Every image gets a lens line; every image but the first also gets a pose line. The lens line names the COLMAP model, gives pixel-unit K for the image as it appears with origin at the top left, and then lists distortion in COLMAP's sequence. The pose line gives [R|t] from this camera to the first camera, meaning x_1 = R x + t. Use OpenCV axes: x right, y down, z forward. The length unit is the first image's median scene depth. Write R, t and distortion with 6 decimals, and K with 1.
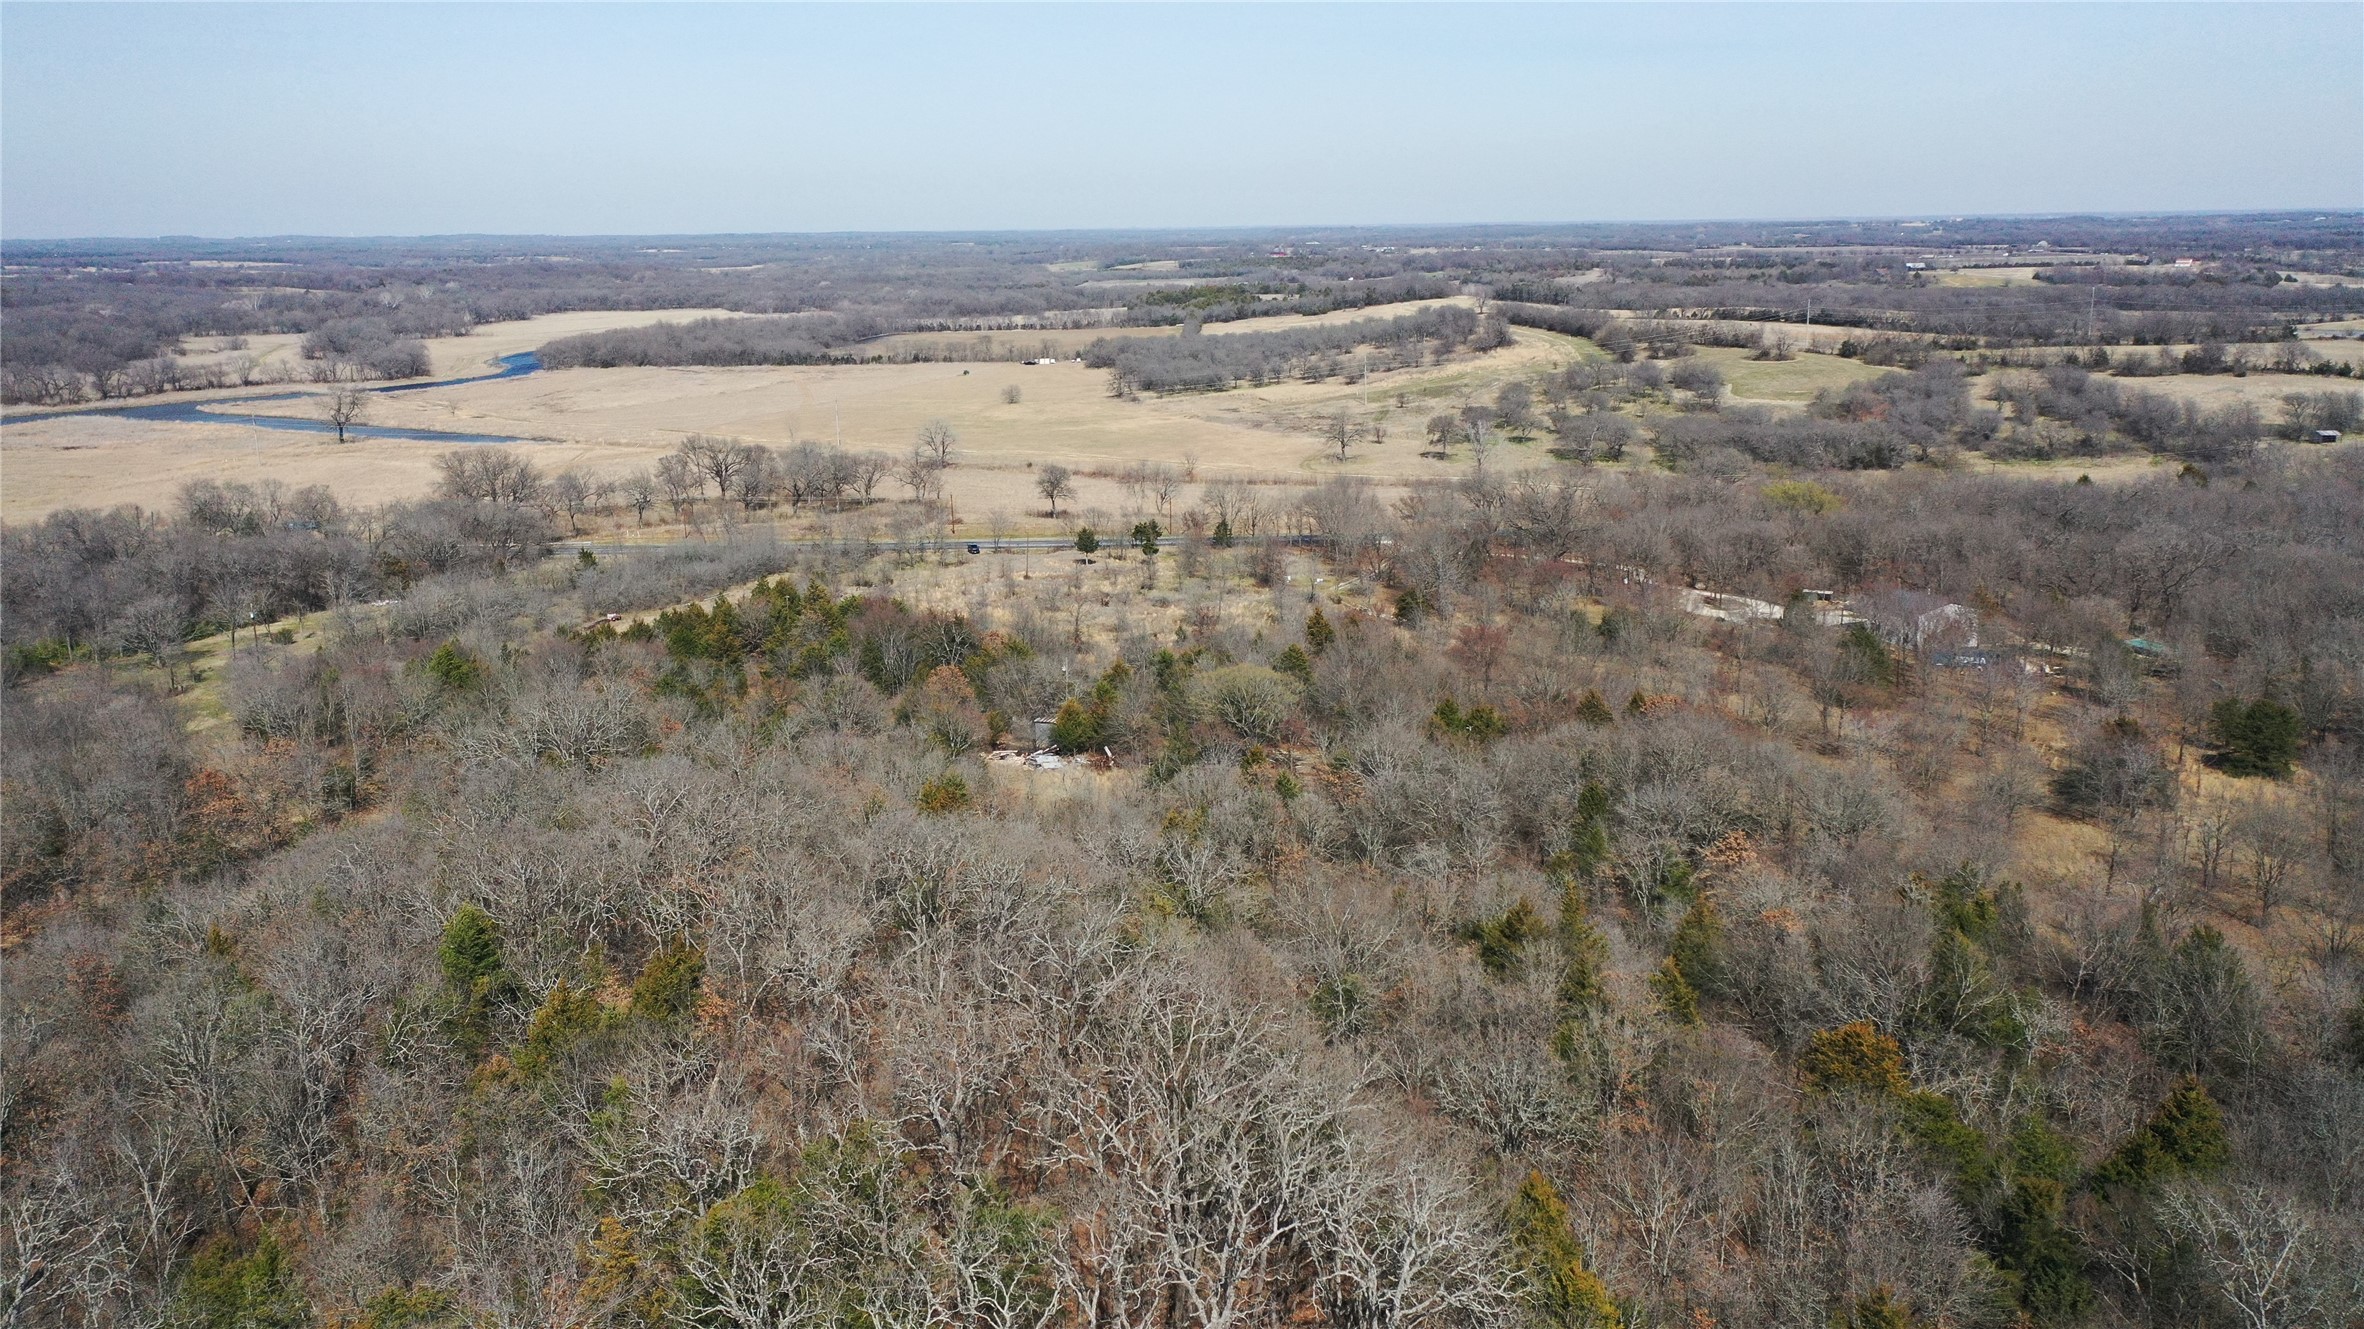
lens RADIAL K [[1888.6, 0, 1191.6], [0, 1888.6, 658.5], [0, 0, 1]] dist [0.013032, 0.003943]
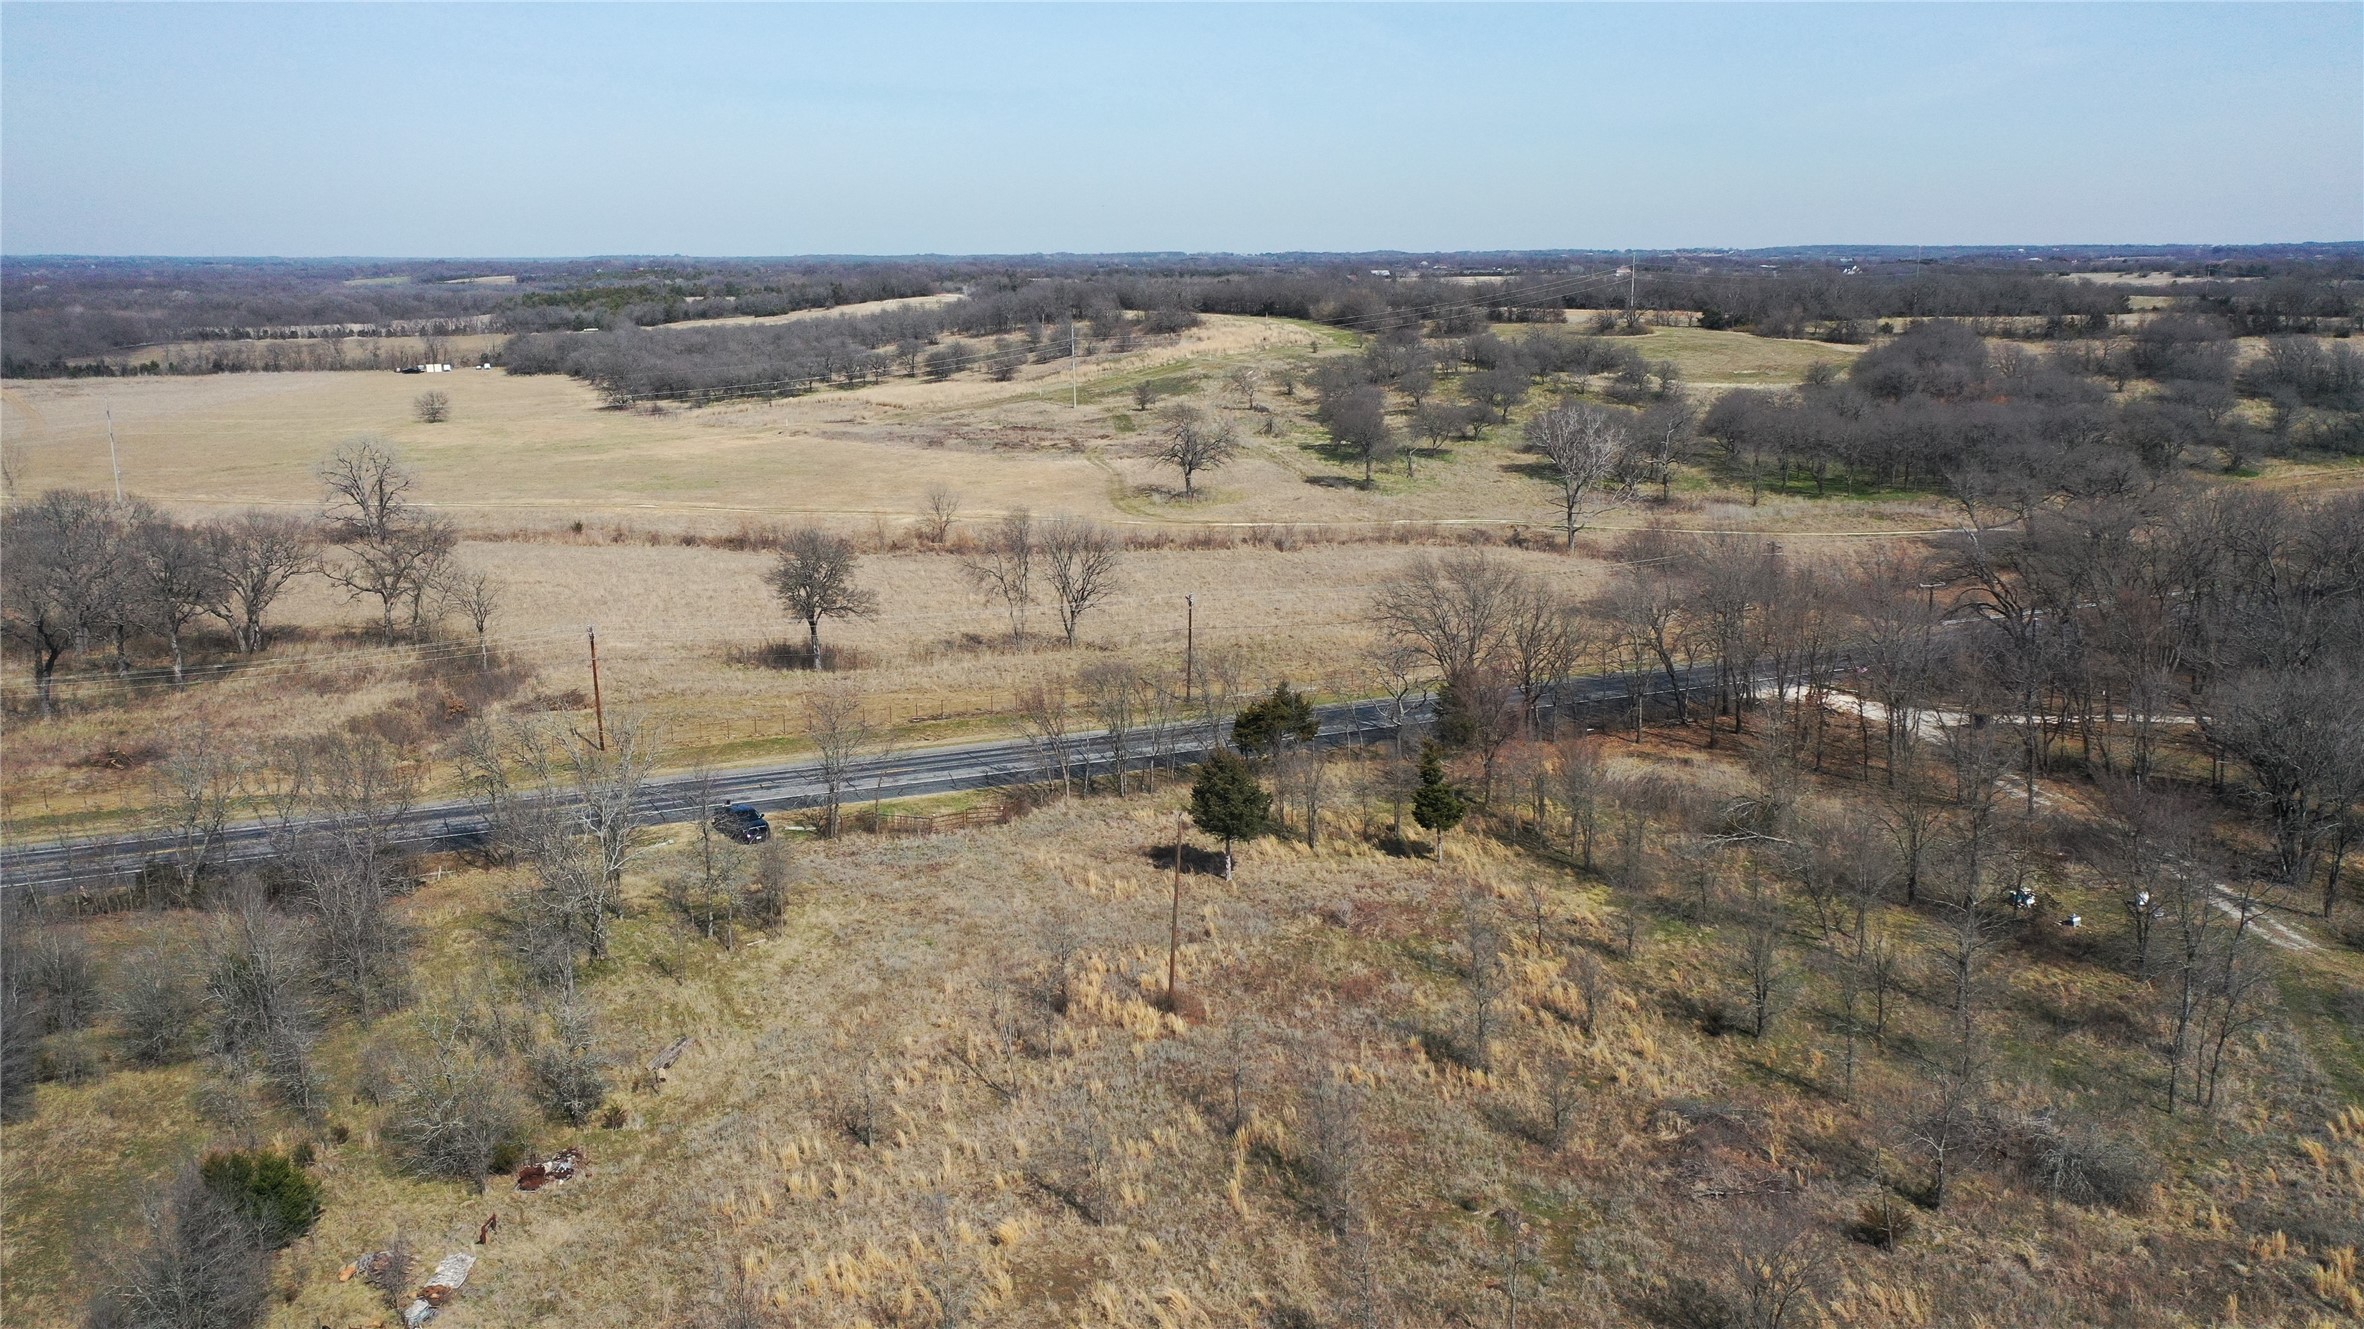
lens RADIAL K [[1888.6, 0, 1190.0], [0, 1888.6, 670.7], [0, 0, 1]] dist [0.013032, 0.003943]
pose [[0.938882, -0.064059, 0.338227, -0.163996], [0.068202, 0.997671, -0.000366, -0.085137], [-0.337416, 0.023412, 0.941065, 0.759188]]
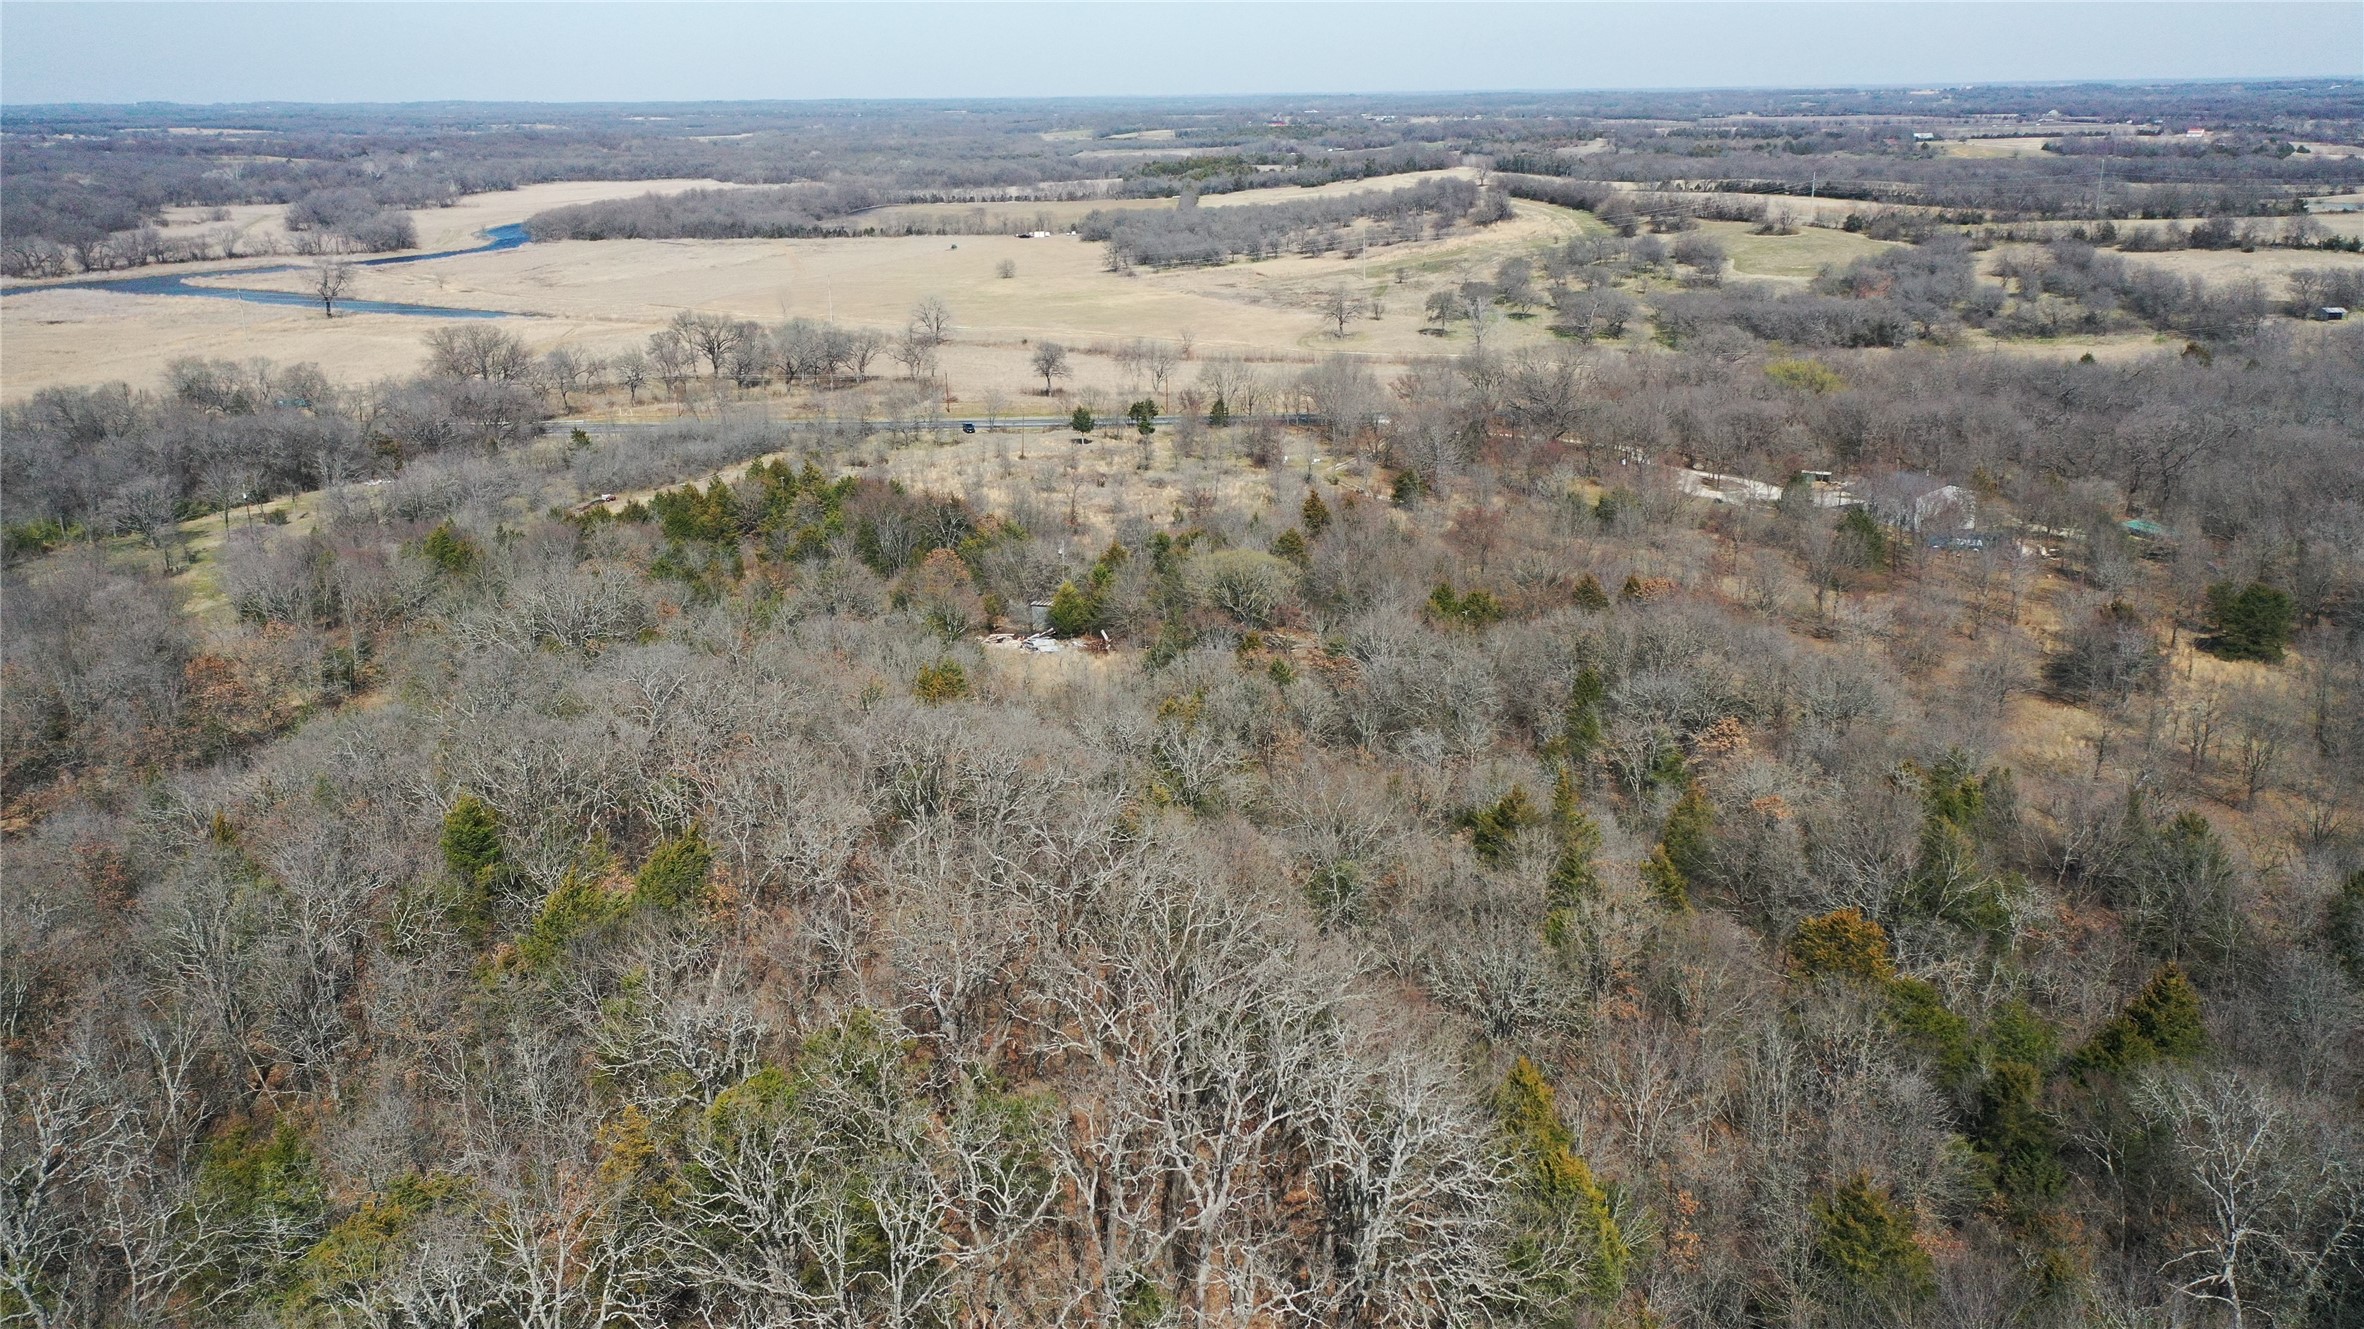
lens RADIAL K [[1888.6, 0, 1191.8], [0, 1888.6, 659.2], [0, 0, 1]] dist [0.013032, 0.003943]
pose [[0.999998, 0.000593, 0.002081, -0.000026], [-0.000729, 0.997833, 0.065788, -0.002284], [-0.002038, -0.065789, 0.997831, -0.000560]]
